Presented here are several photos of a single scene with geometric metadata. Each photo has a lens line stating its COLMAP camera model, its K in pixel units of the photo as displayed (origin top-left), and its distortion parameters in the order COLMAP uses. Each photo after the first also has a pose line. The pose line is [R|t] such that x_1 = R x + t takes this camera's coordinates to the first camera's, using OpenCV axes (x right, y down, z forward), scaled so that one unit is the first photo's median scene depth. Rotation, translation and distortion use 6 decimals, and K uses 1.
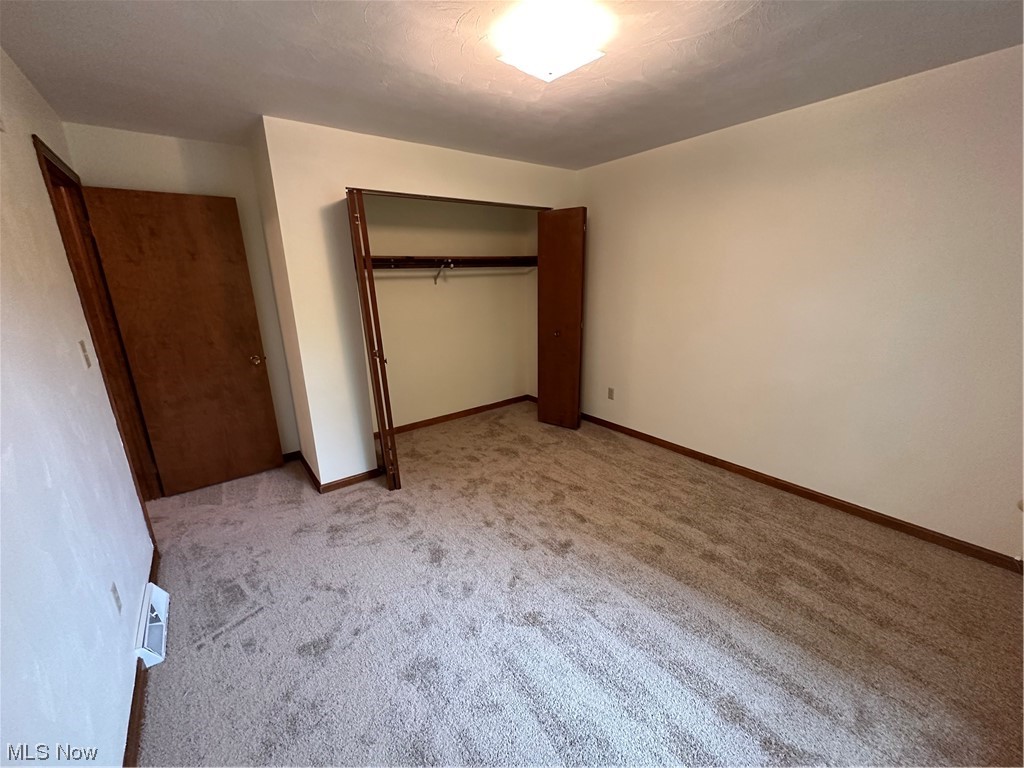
lens RADIAL K [[410.1, 0, 510.9], [0, 410.1, 388.1], [0, 0, 1]] dist [-0.001749, -0.000573]
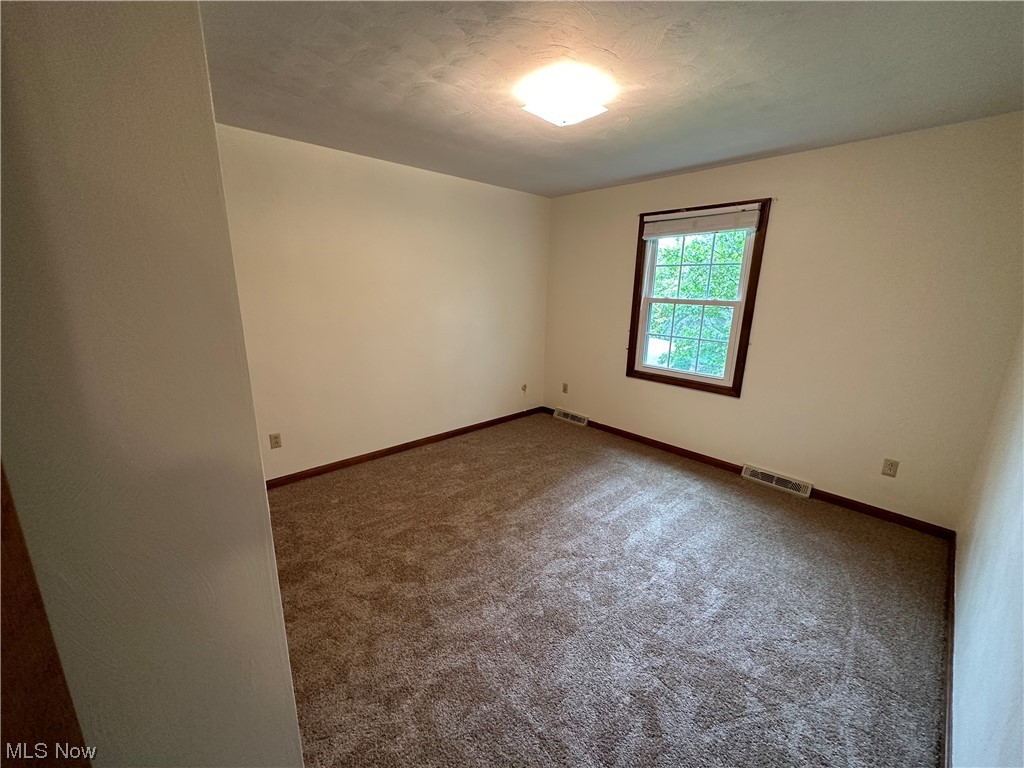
lens RADIAL K [[410.1, 0, 519.0], [0, 410.1, 384.5], [0, 0, 1]] dist [-0.001749, -0.000573]
pose [[-0.111434, -0.218620, 0.969427, -0.809018], [0.256300, 0.936178, 0.240583, -0.237933], [-0.960152, 0.275273, -0.048289, 0.898811]]
